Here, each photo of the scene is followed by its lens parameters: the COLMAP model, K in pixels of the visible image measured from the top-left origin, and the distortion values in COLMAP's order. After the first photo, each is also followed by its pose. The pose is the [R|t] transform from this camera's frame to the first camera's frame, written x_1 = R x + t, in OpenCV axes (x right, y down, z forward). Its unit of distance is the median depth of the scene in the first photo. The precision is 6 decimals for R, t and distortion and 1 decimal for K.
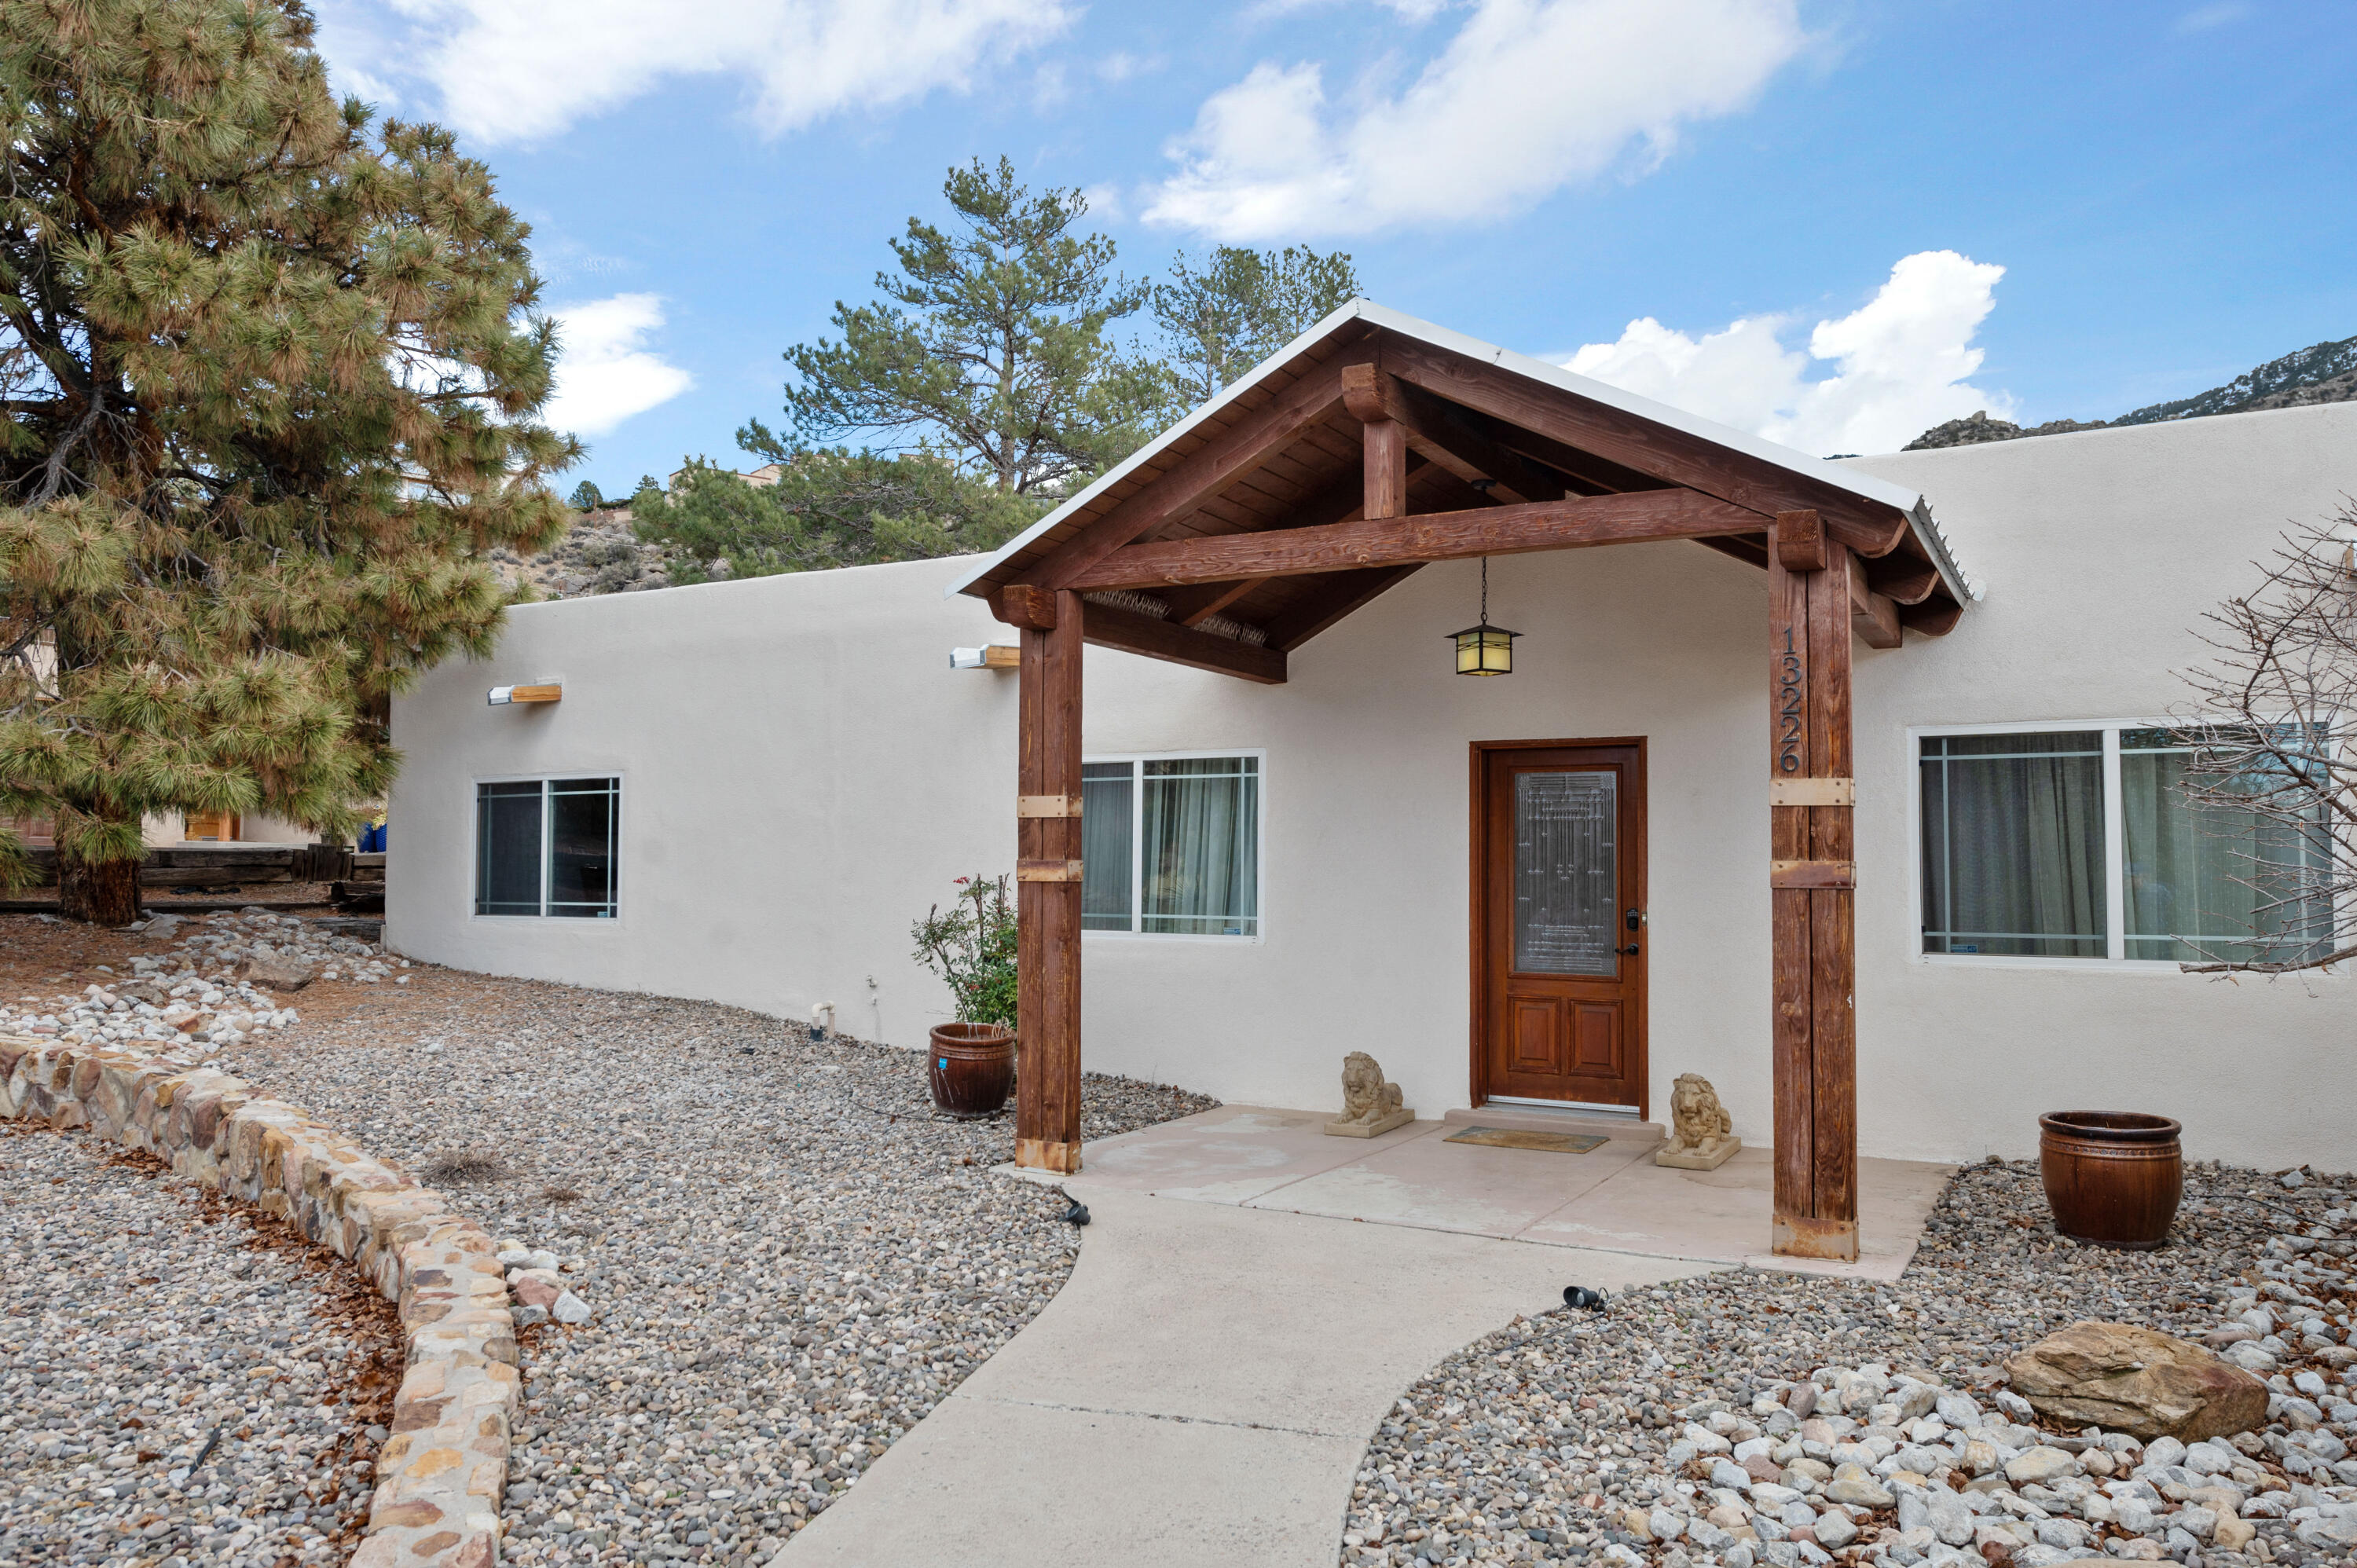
lens RADIAL K [[1661.6, 0, 1185.5], [0, 1661.6, 790.1], [0, 0, 1]] dist [-0.006756, -0.002412]
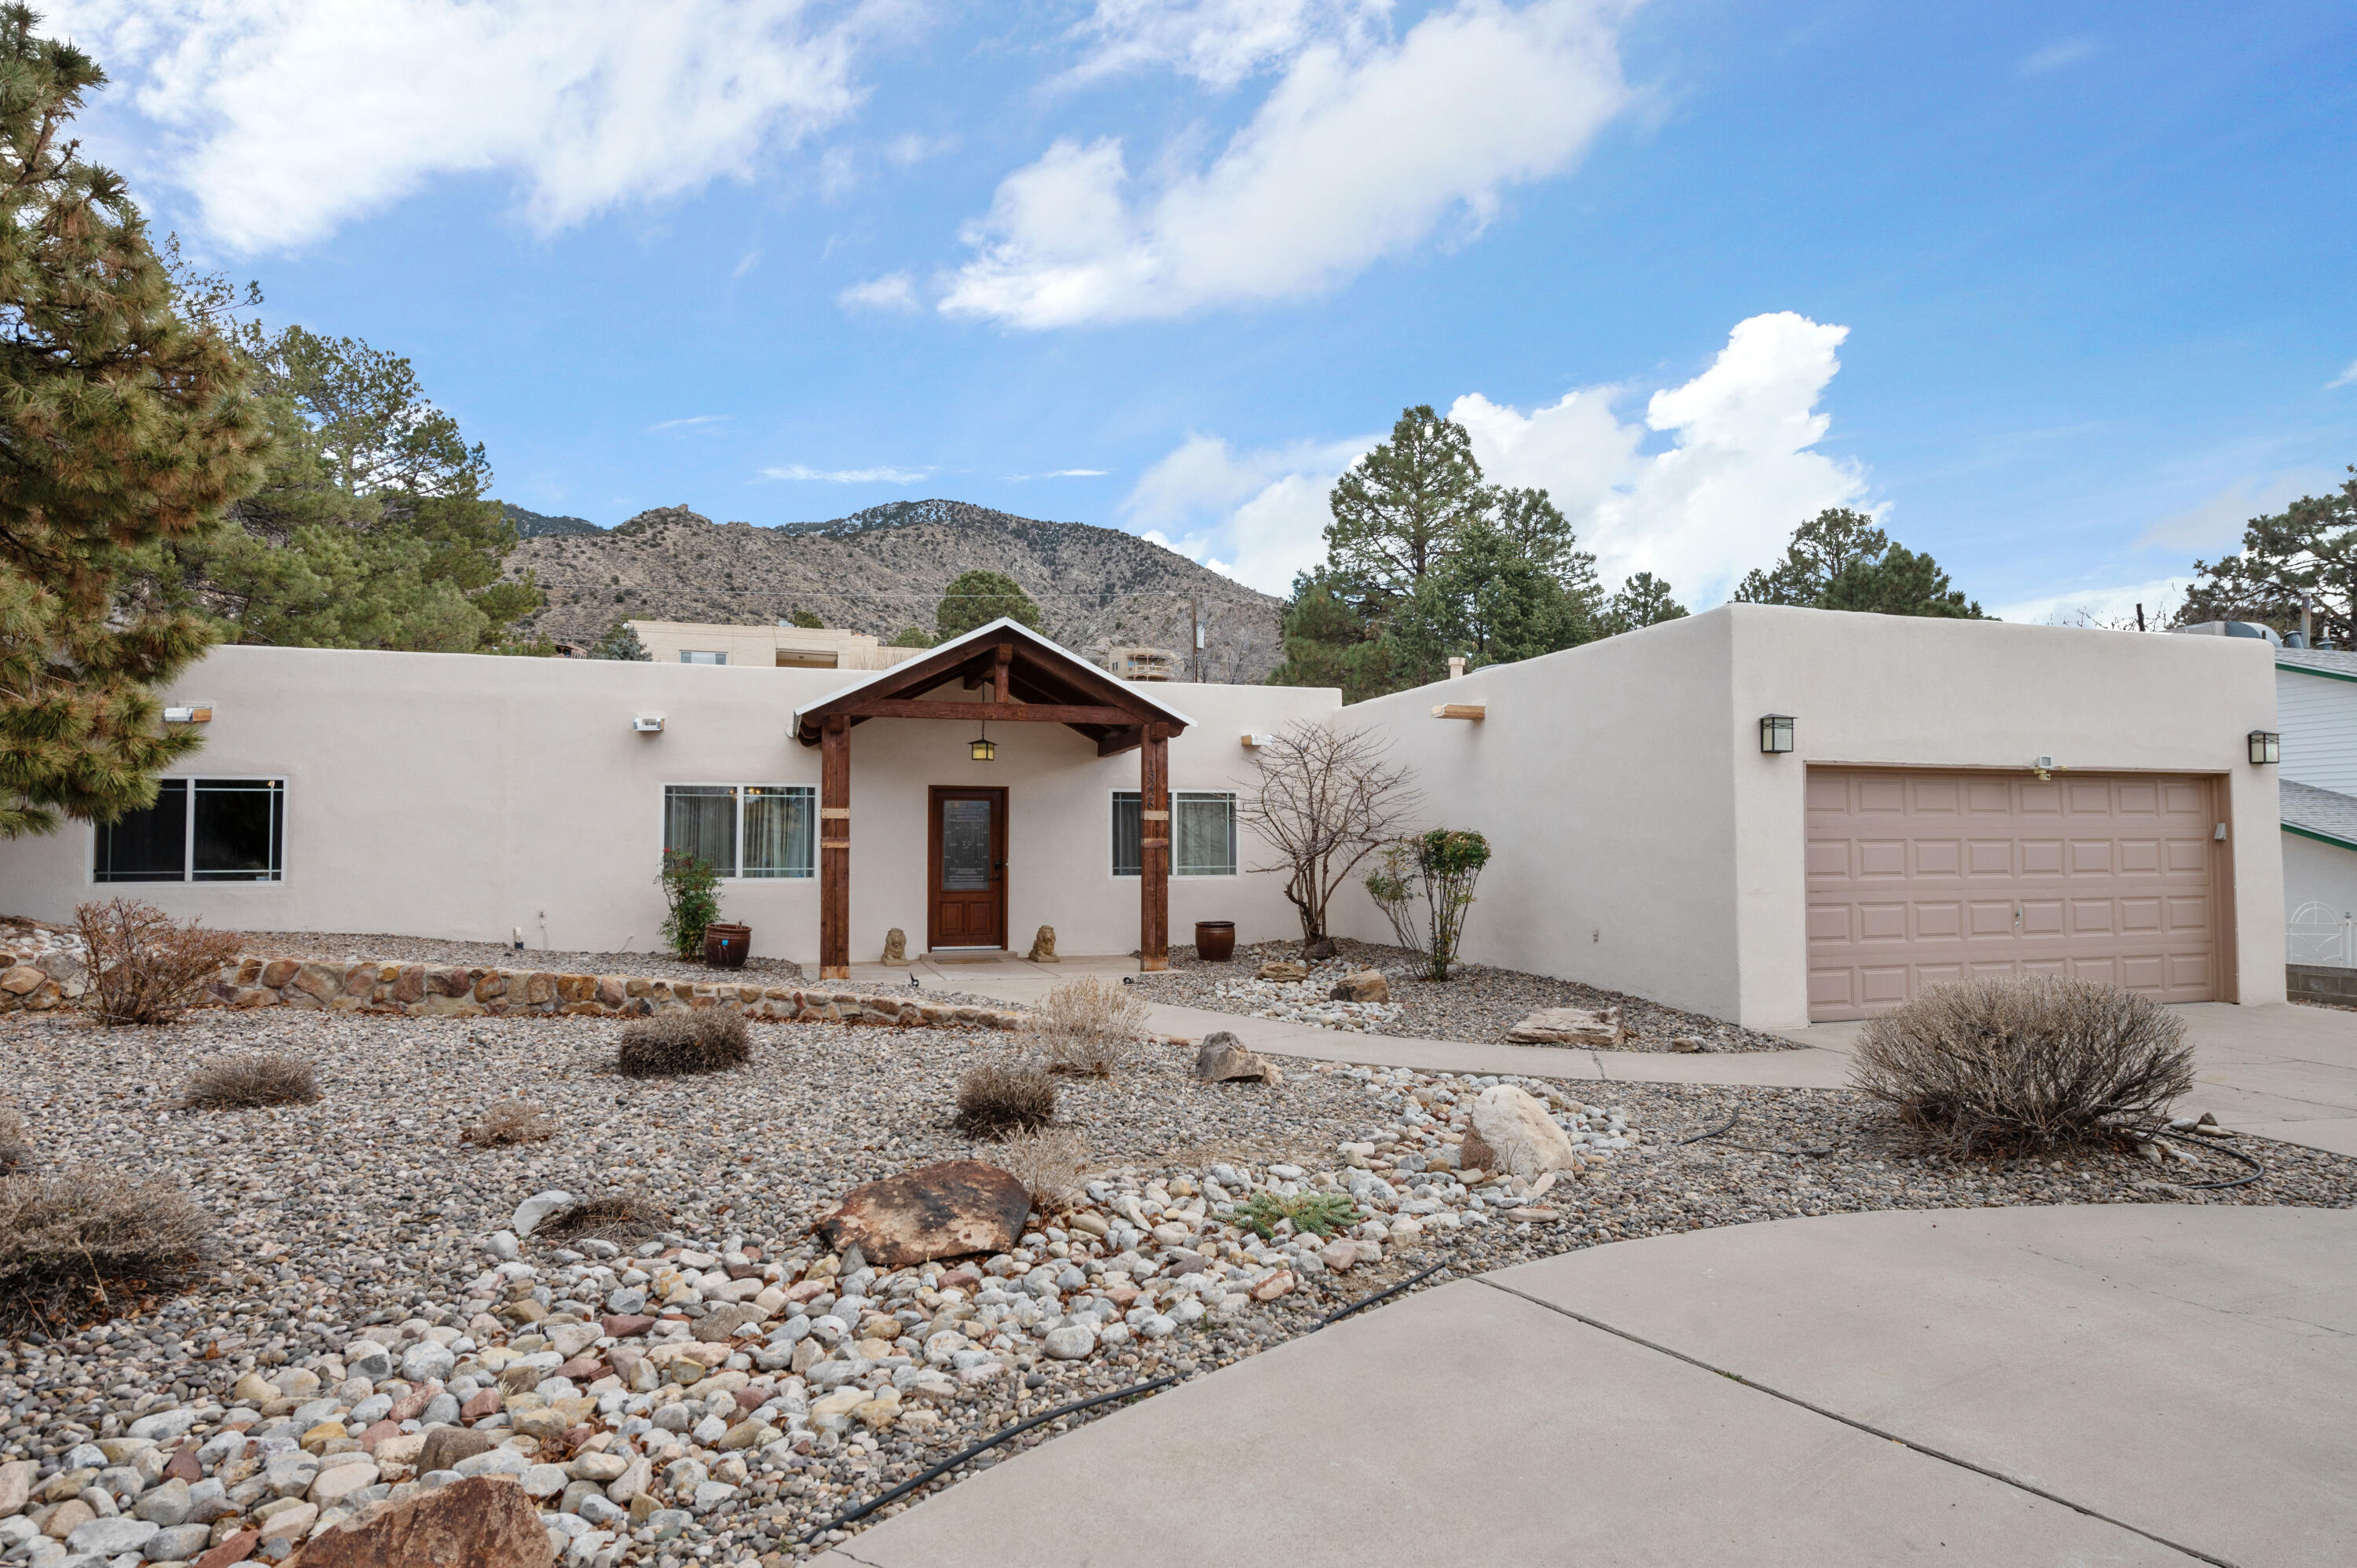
lens RADIAL K [[1309.7, 0, 1185.5], [0, 1309.7, 794.9], [0, 0, 1]] dist [-0.002939, -0.002768]
pose [[0.679331, 0.027360, 0.733322, -0.877851], [-0.030249, 0.999499, -0.009270, -0.010911], [-0.733208, -0.015885, 0.679819, -0.422499]]
